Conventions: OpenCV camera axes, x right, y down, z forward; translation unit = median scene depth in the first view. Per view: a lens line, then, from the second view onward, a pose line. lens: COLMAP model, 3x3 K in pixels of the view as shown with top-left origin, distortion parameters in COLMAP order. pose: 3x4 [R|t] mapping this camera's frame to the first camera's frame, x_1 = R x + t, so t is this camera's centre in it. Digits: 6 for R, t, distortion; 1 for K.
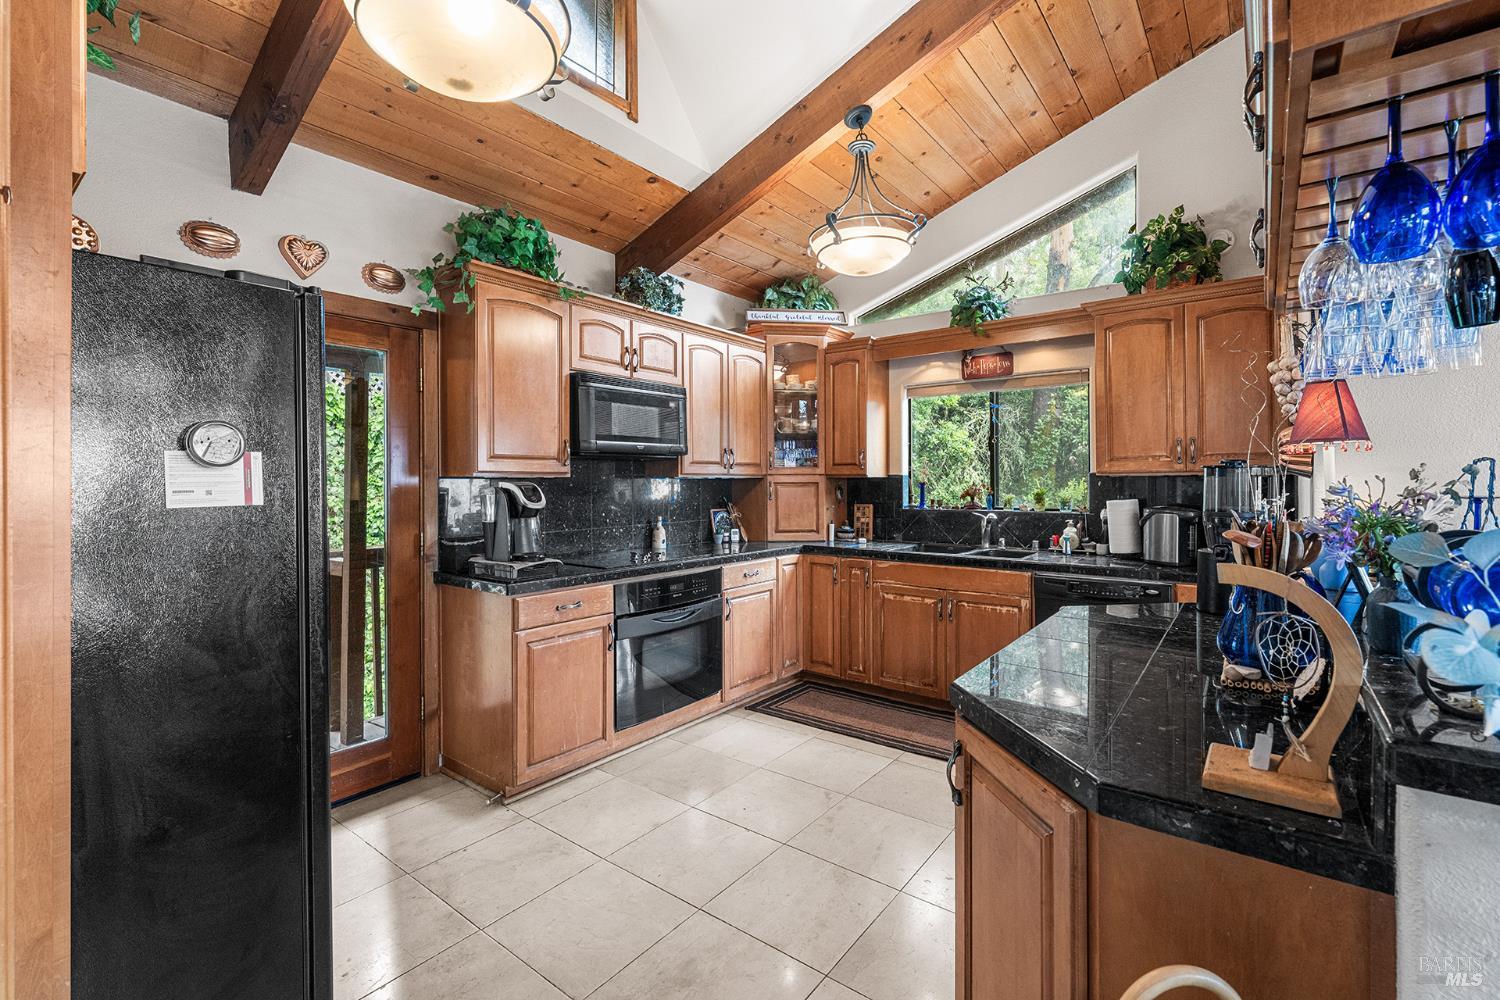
lens RADIAL K [[659.0, 0, 759.2], [0, 659.0, 486.4], [0, 0, 1]] dist [0.000235, -0.000044]
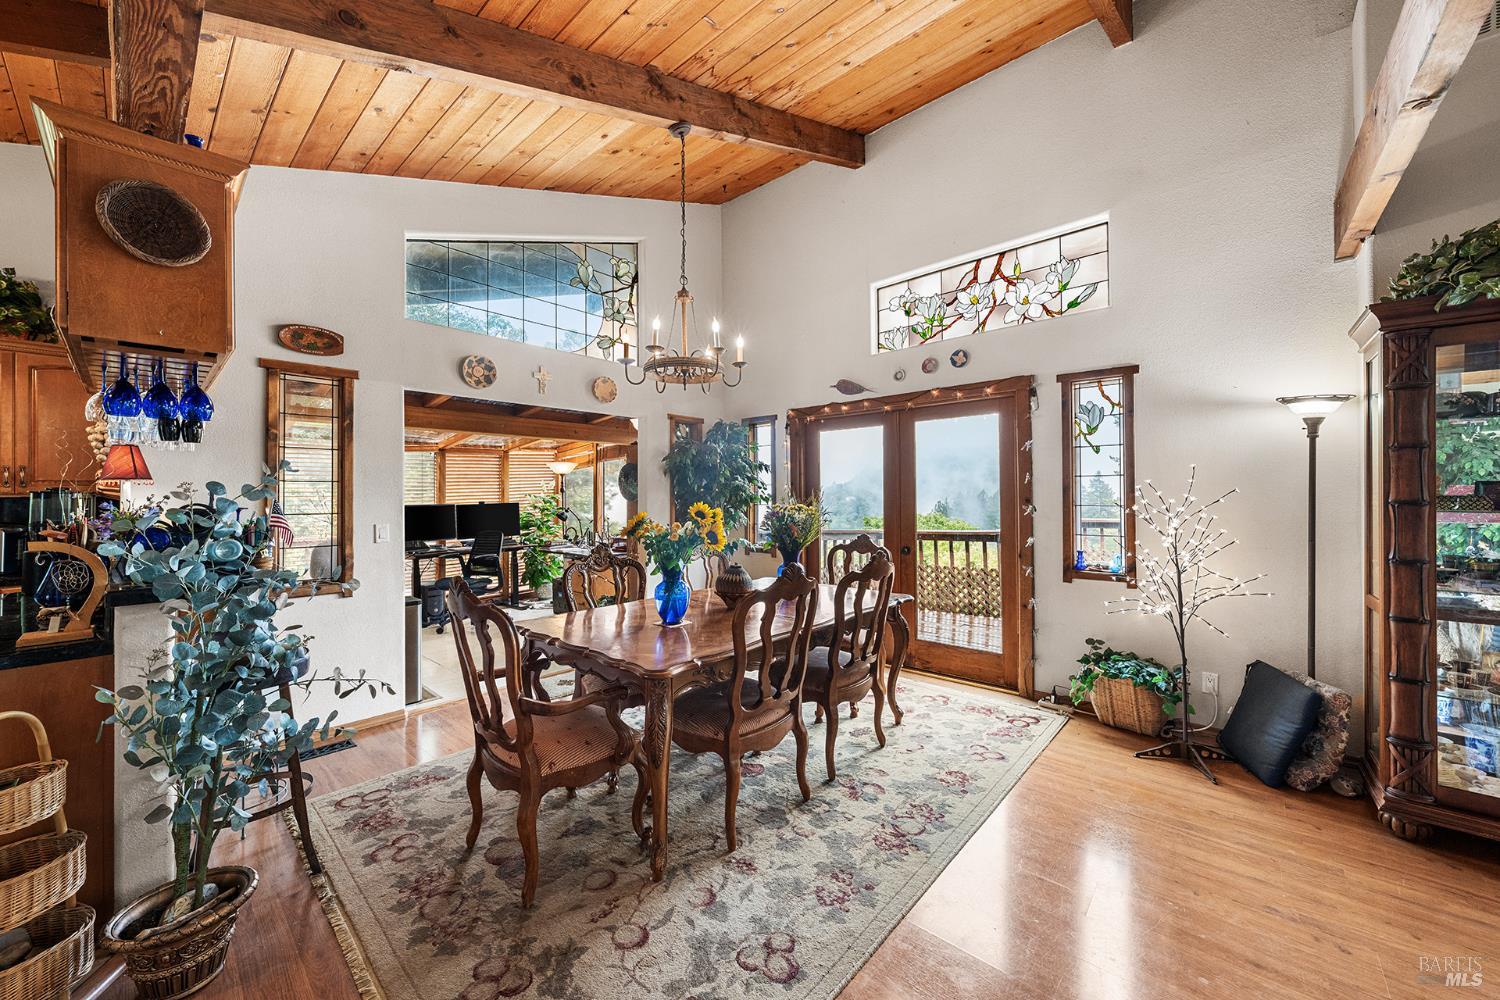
lens RADIAL K [[549.8, 0, 760.6], [0, 549.8, 490.4], [0, 0, 1]] dist [-0.000658, -0.000067]
pose [[0.064204, 0.016153, 0.997806, -0.206067], [0.010916, 0.999798, -0.016887, 0.001959], [-0.997877, 0.011977, 0.064015, -0.329580]]
